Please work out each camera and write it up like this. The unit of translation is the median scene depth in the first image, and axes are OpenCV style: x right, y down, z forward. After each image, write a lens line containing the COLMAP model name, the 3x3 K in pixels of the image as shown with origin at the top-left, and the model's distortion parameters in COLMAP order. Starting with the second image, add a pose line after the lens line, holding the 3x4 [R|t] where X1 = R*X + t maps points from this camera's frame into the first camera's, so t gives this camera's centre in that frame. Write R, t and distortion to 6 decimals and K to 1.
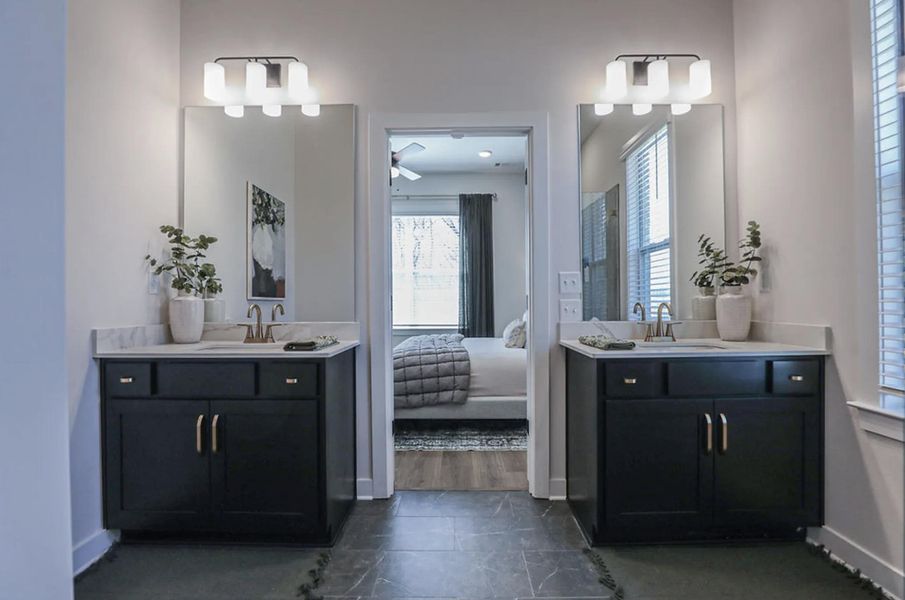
lens RADIAL K [[419.6, 0, 451.5], [0, 419.6, 300.4], [0, 0, 1]] dist [-0.023894, -0.000226]
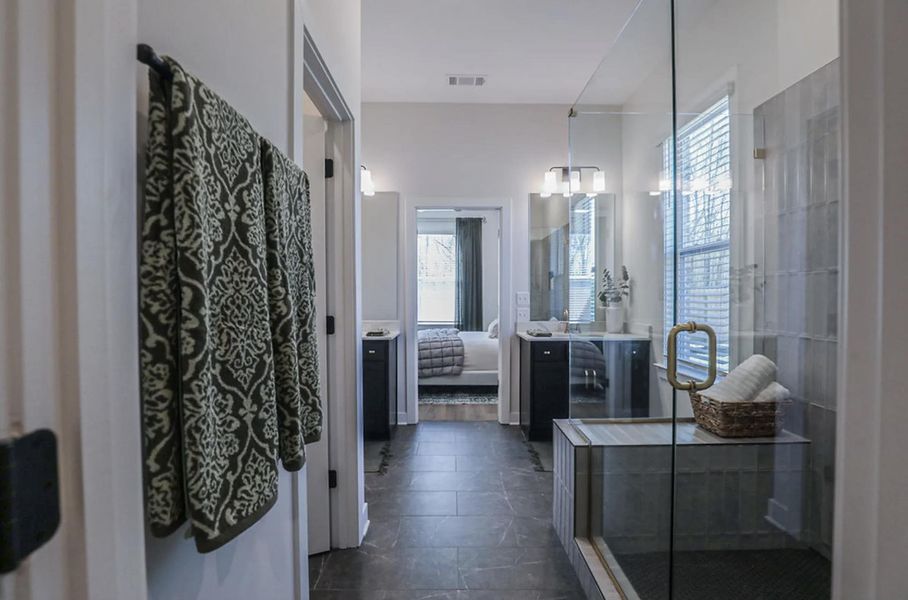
lens RADIAL K [[425.0, 0, 453.6], [0, 425.0, 294.6], [0, 0, 1]] dist [-0.028990, 0.001945]
pose [[0.999737, 0.008157, 0.021423, -0.034187], [-0.008133, 0.999966, -0.001200, -0.049087], [-0.021432, 0.001025, 0.999770, -0.660958]]
